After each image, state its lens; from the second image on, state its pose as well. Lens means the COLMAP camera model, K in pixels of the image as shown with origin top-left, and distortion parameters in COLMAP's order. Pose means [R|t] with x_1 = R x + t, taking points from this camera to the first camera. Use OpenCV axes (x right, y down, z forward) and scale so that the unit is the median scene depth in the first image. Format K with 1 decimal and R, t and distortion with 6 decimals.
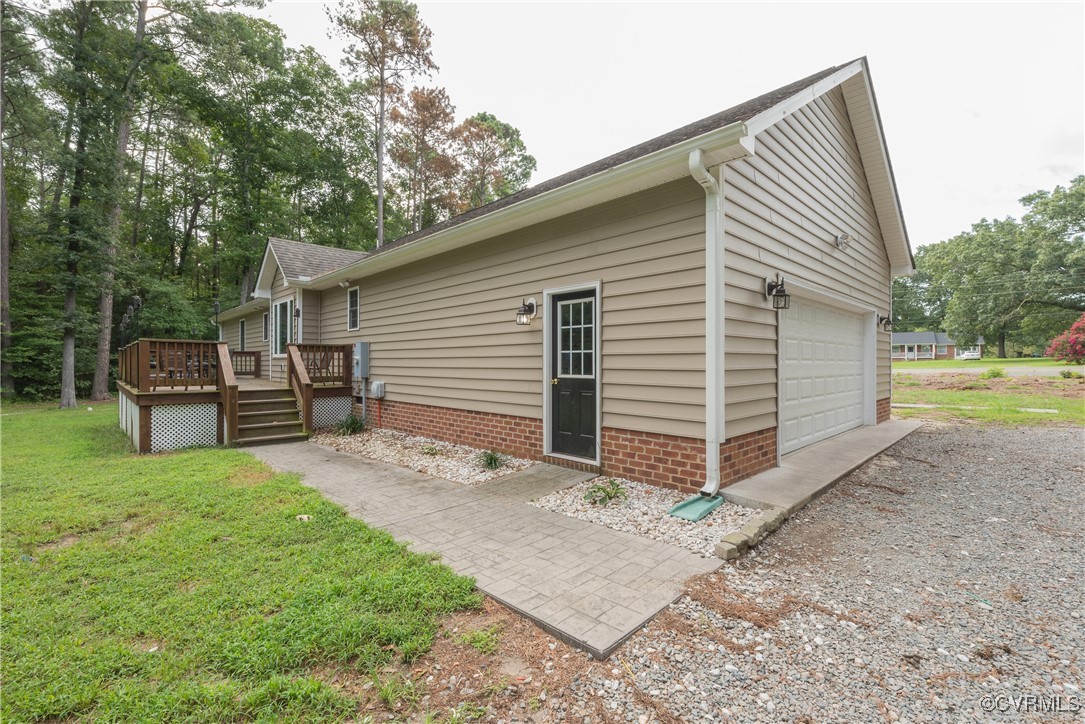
lens RADIAL K [[468.4, 0, 542.5], [0, 468.4, 362.0], [0, 0, 1]] dist [0.000386, 0.000170]
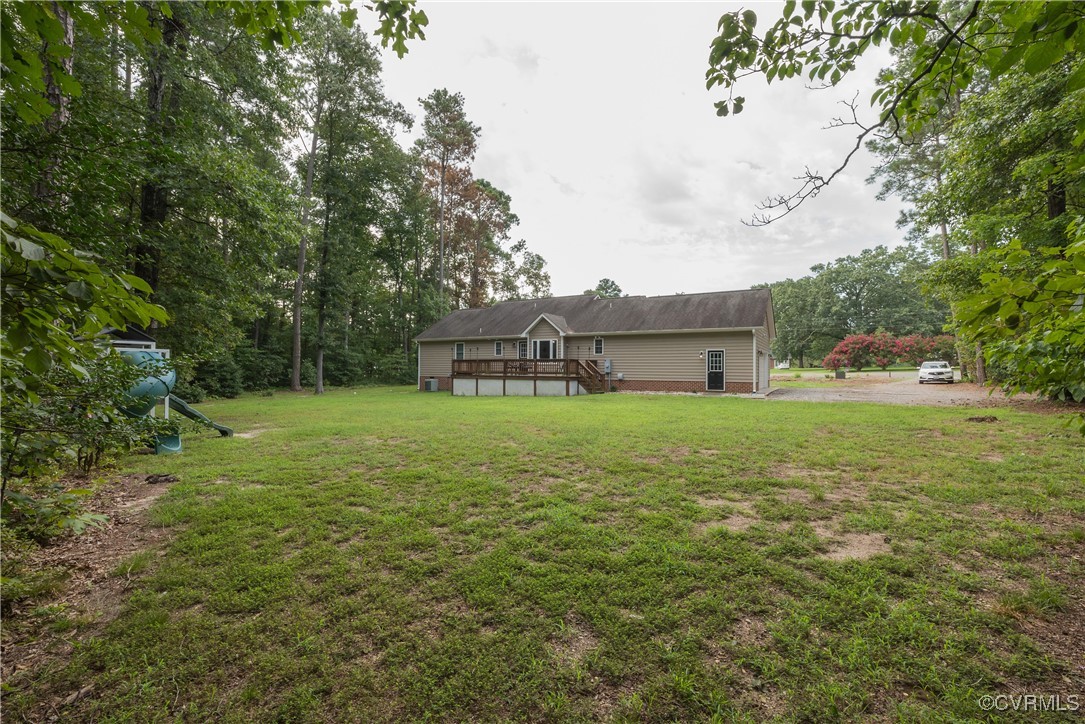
lens RADIAL K [[468.4, 0, 542.5], [0, 468.4, 362.0], [0, 0, 1]] dist [0.000386, 0.000170]
pose [[0.963709, 0.012472, 0.266664, -0.510519], [-0.008717, 0.999846, -0.015262, 0.006047], [-0.266813, 0.012384, 0.963669, -0.526389]]
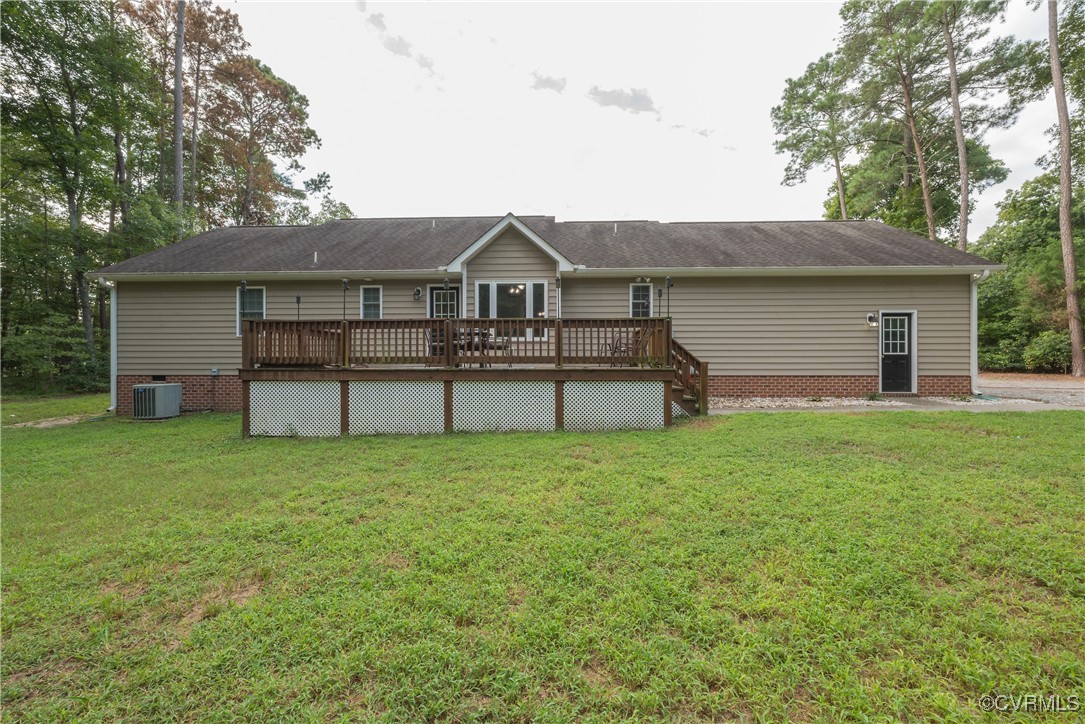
lens RADIAL K [[436.9, 0, 542.5], [0, 436.9, 362.0], [0, 0, 1]] dist [-0.001439, -0.000089]
pose [[0.723936, 0.001341, 0.689866, -0.485678], [-0.000928, 0.999999, -0.000969, 0.014436], [-0.689867, 0.000061, 0.723936, 0.136910]]
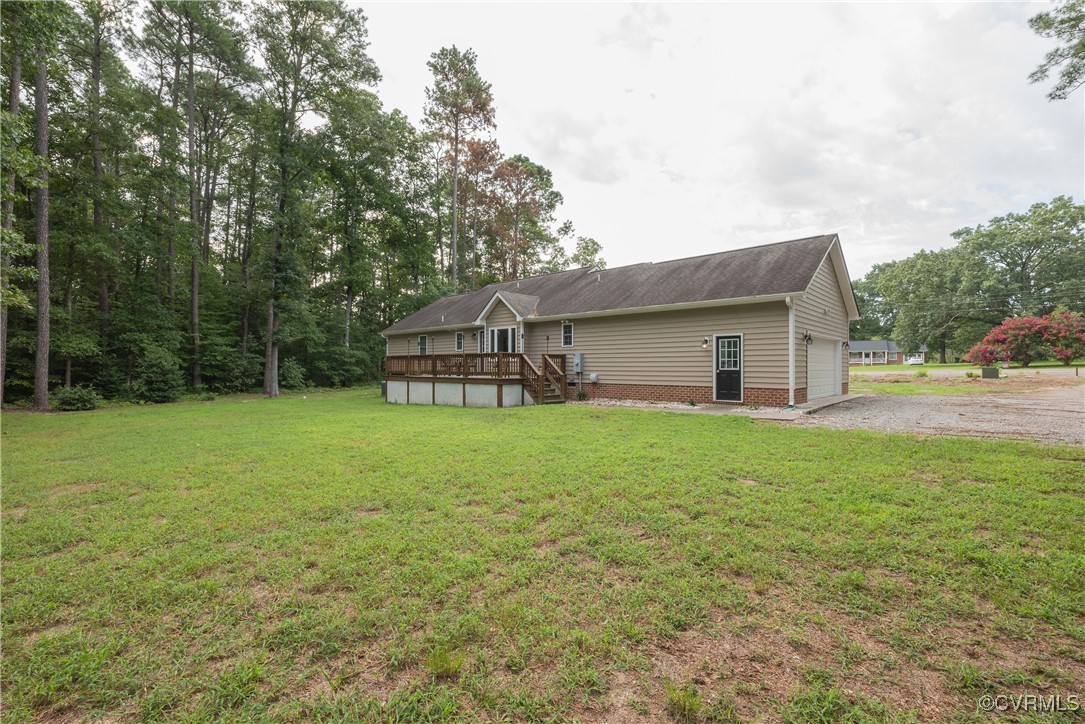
lens RADIAL K [[468.4, 0, 542.5], [0, 468.4, 362.0], [0, 0, 1]] dist [0.000386, 0.000170]
pose [[0.998400, 0.002791, 0.056473, -0.219622], [-0.002280, 0.999956, -0.009104, 0.003615], [-0.056496, 0.008961, 0.998363, -0.300911]]
